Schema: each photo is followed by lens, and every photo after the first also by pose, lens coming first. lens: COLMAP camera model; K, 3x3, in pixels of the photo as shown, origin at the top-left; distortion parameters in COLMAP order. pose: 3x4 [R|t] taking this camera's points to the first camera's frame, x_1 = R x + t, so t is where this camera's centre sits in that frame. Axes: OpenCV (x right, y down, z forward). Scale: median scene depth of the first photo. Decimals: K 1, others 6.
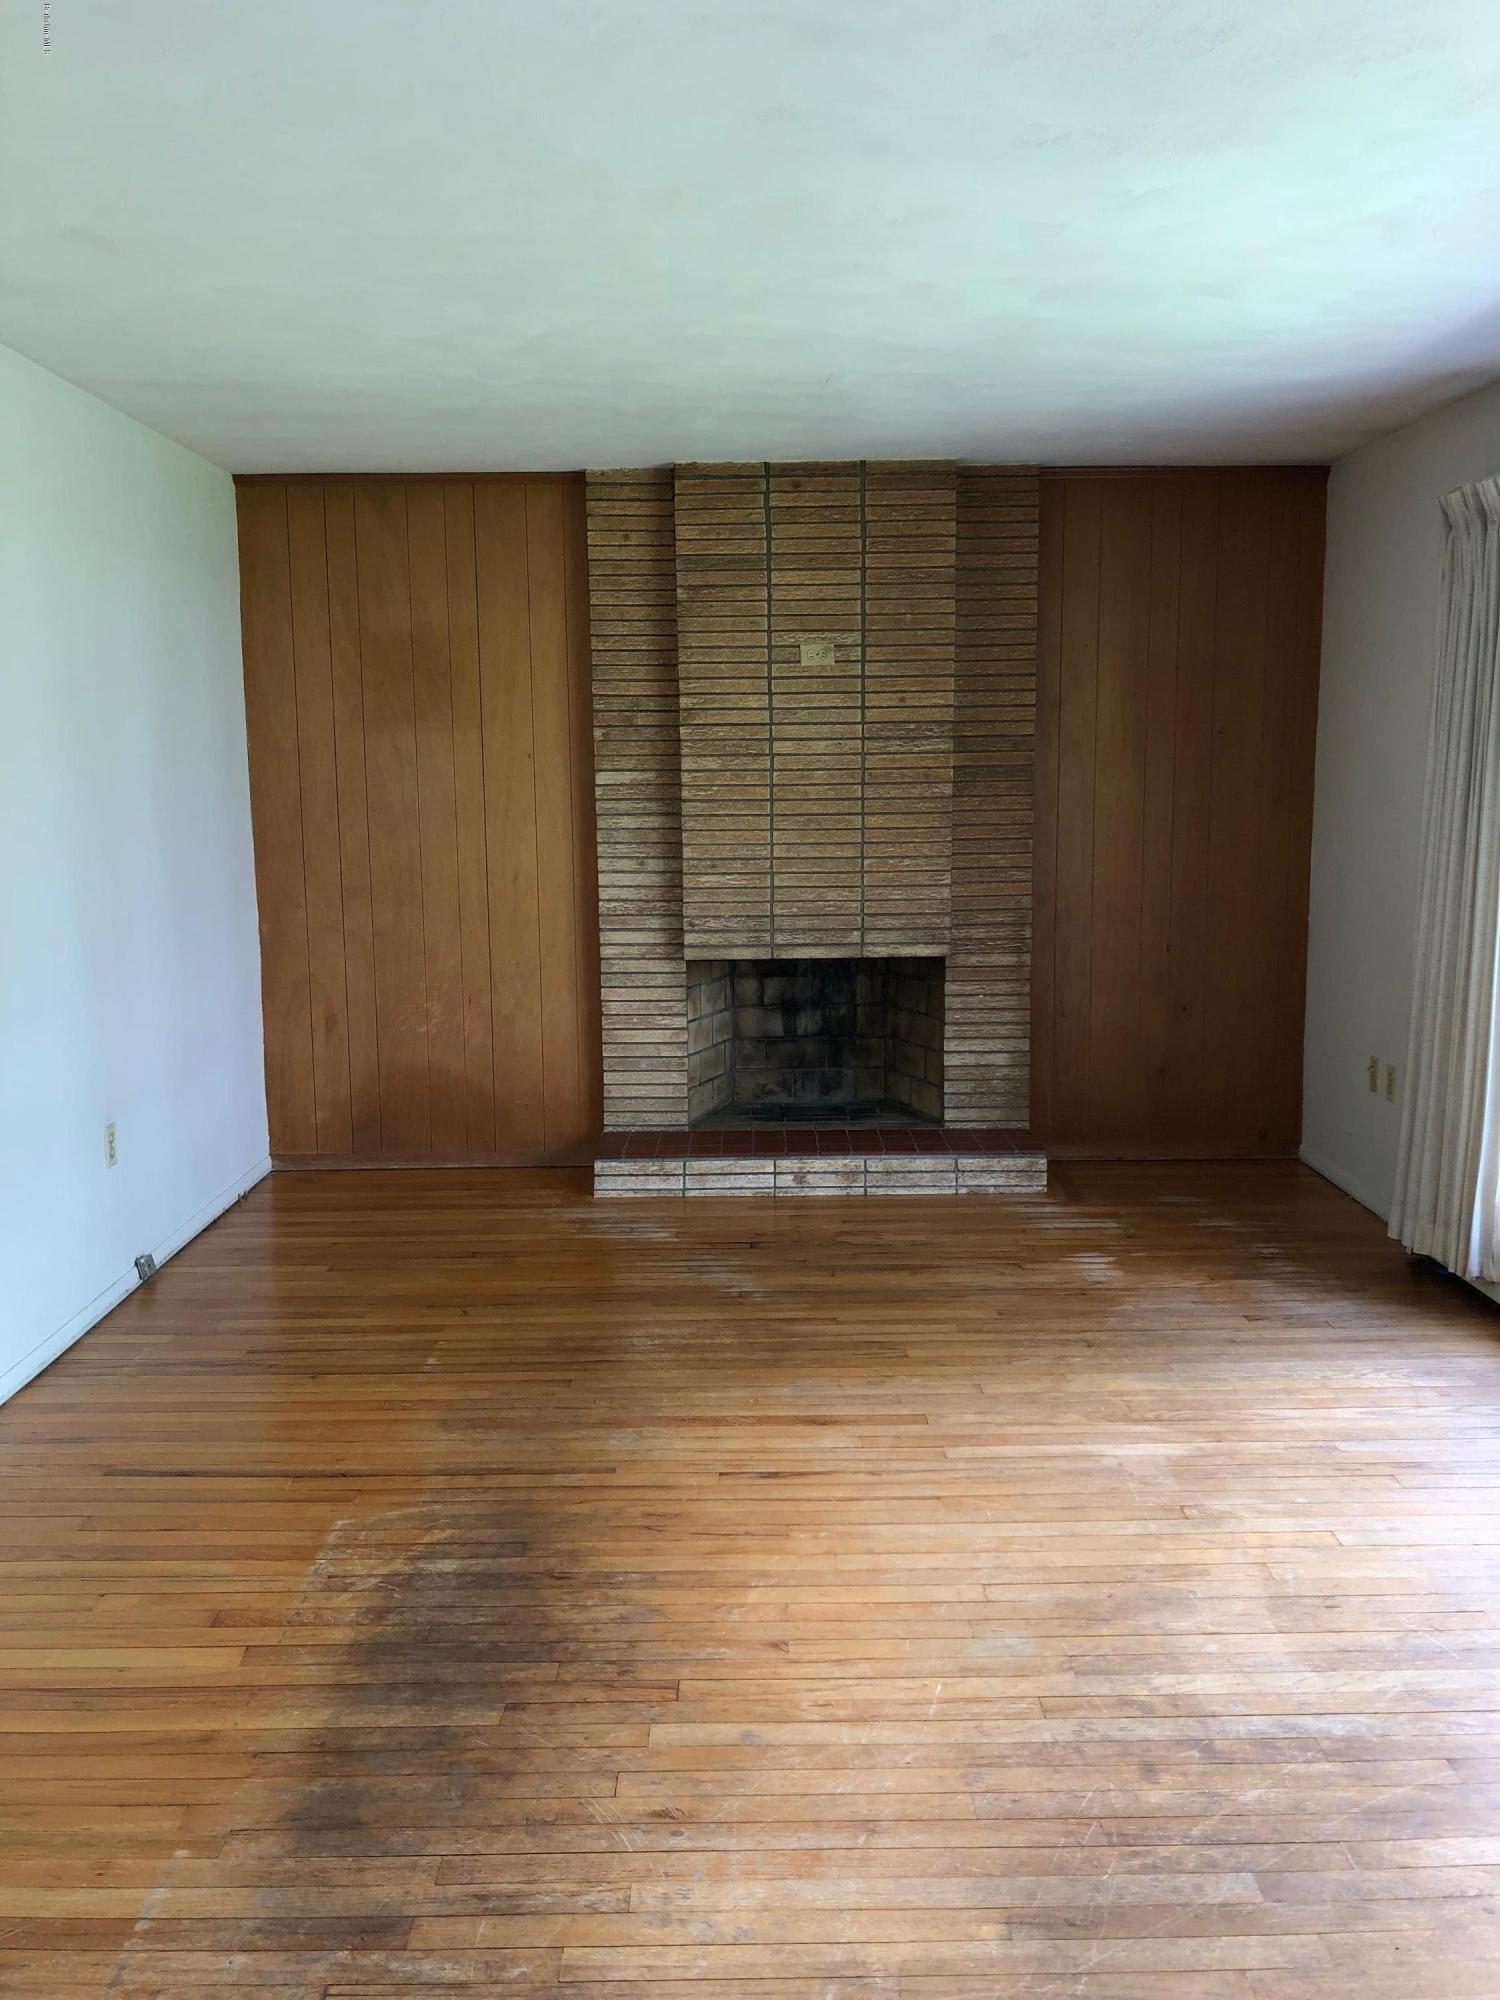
lens RADIAL K [[1612.0, 0, 762.3], [0, 1612.0, 998.2], [0, 0, 1]] dist [0.072701, -0.082251]
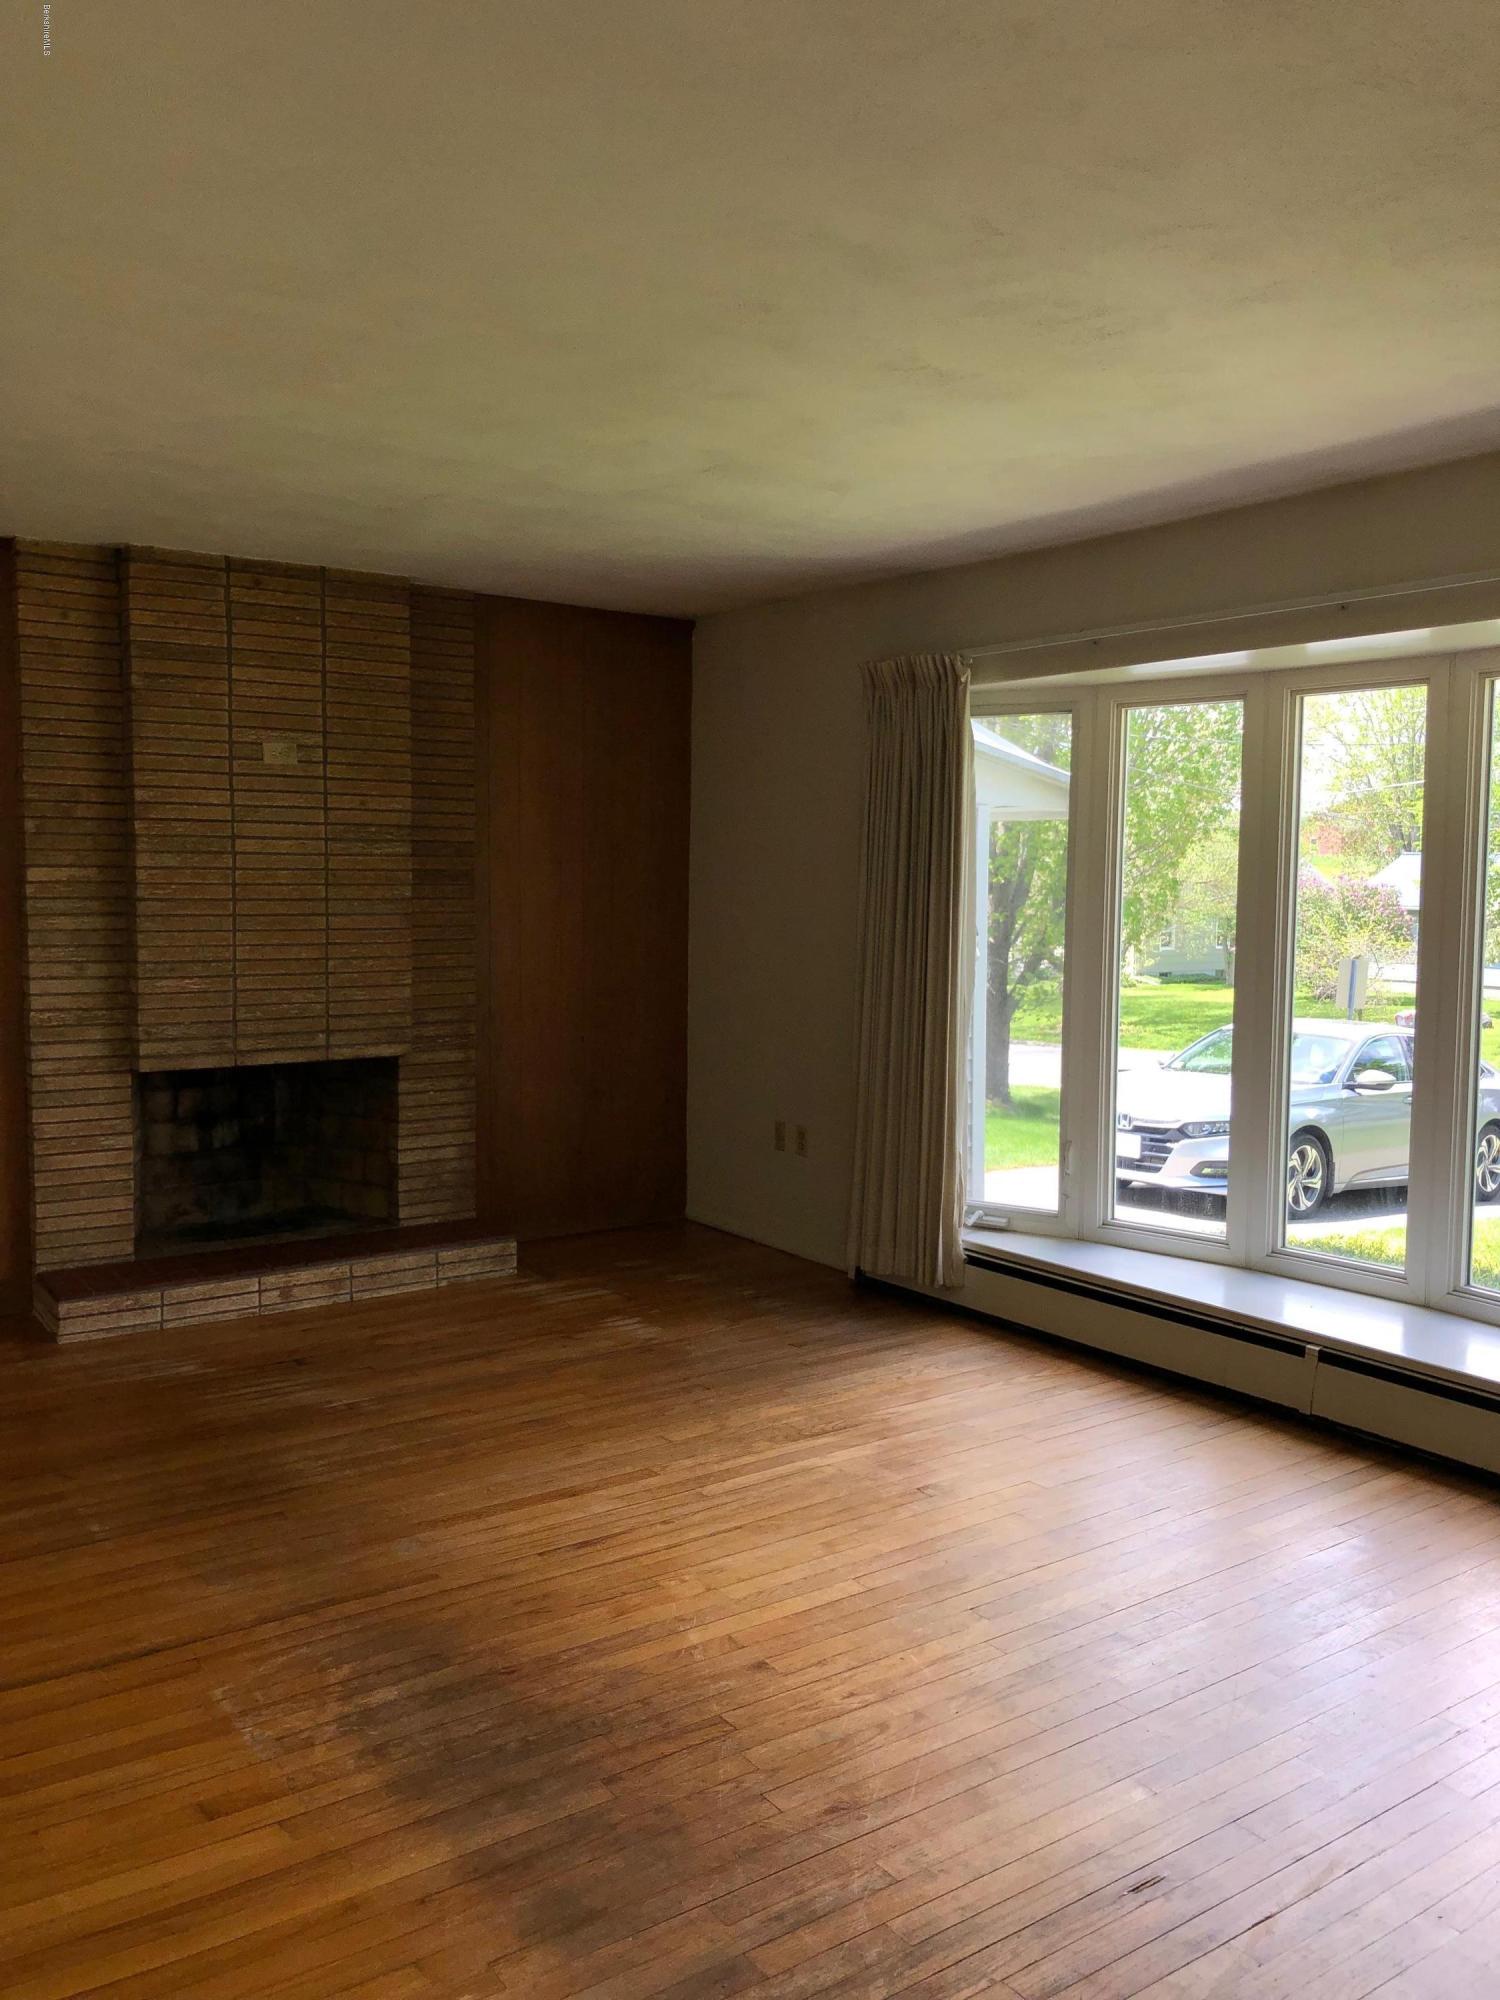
lens RADIAL K [[1611.3, 0, 764.5], [0, 1611.3, 1010.0], [0, 0, 1]] dist [0.005791, -0.000641]
pose [[0.819841, -0.031078, 0.571747, -0.287584], [0.066851, 0.996892, -0.041673, 0.003245], [-0.568675, 0.072387, 0.819371, 0.041865]]
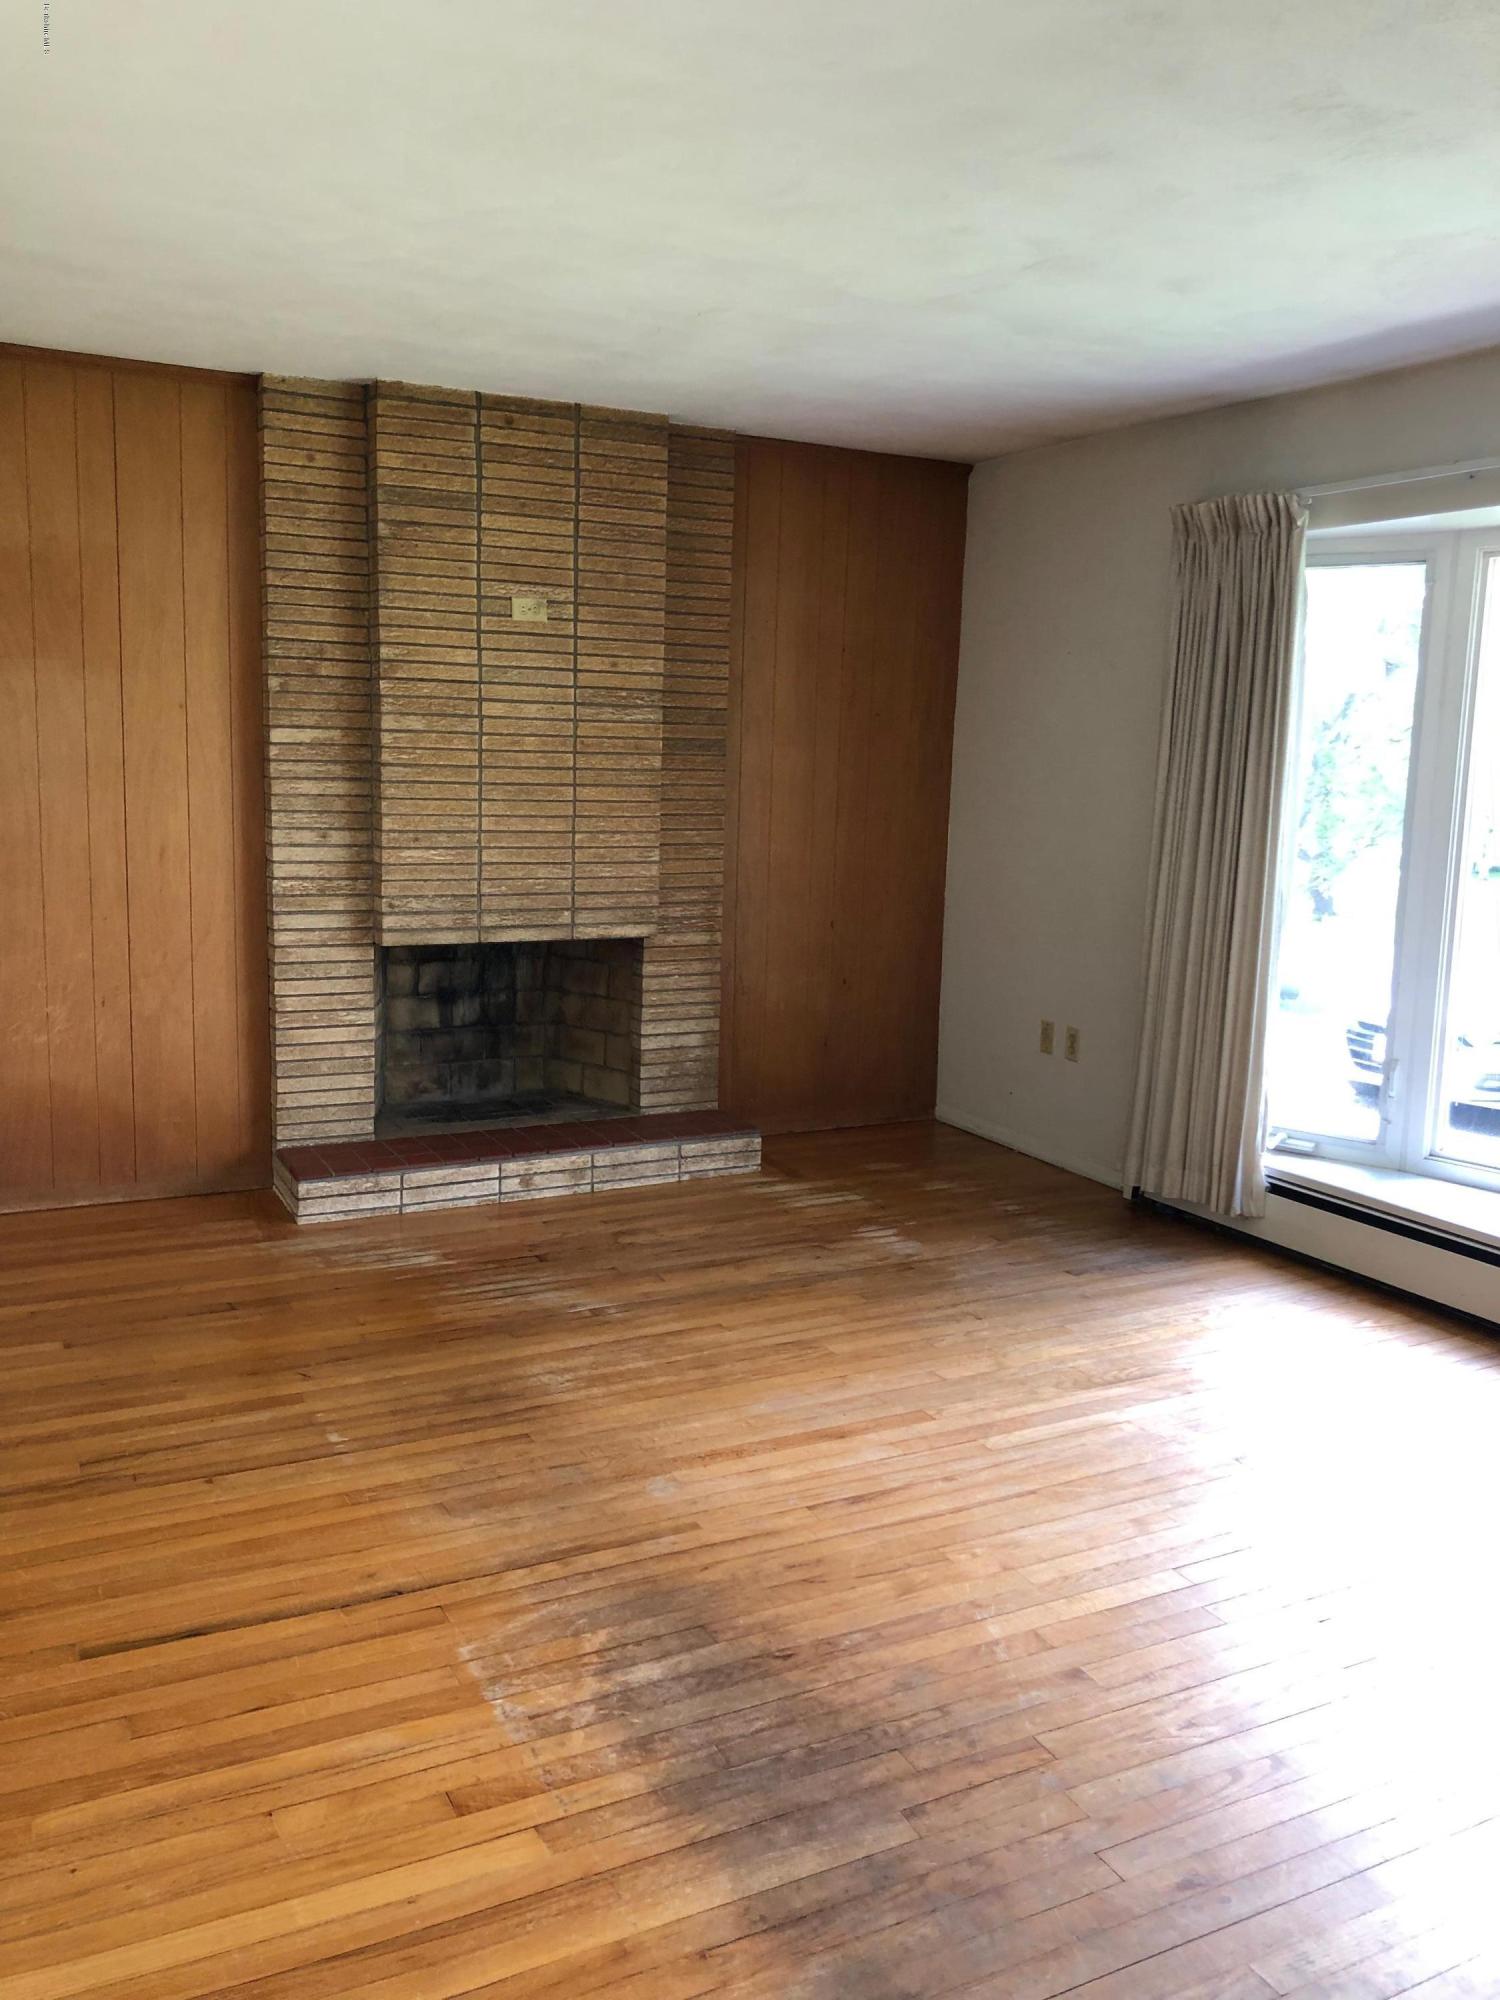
lens RADIAL K [[1600.9, 0, 750.0], [0, 1600.9, 1000.0], [0, 0, 1]] dist [0.039292, -0.065002]
pose [[0.892474, -0.037954, 0.449500, -0.270291], [0.032326, 0.999273, 0.020193, -0.005544], [-0.449939, -0.003491, 0.893052, 0.129558]]
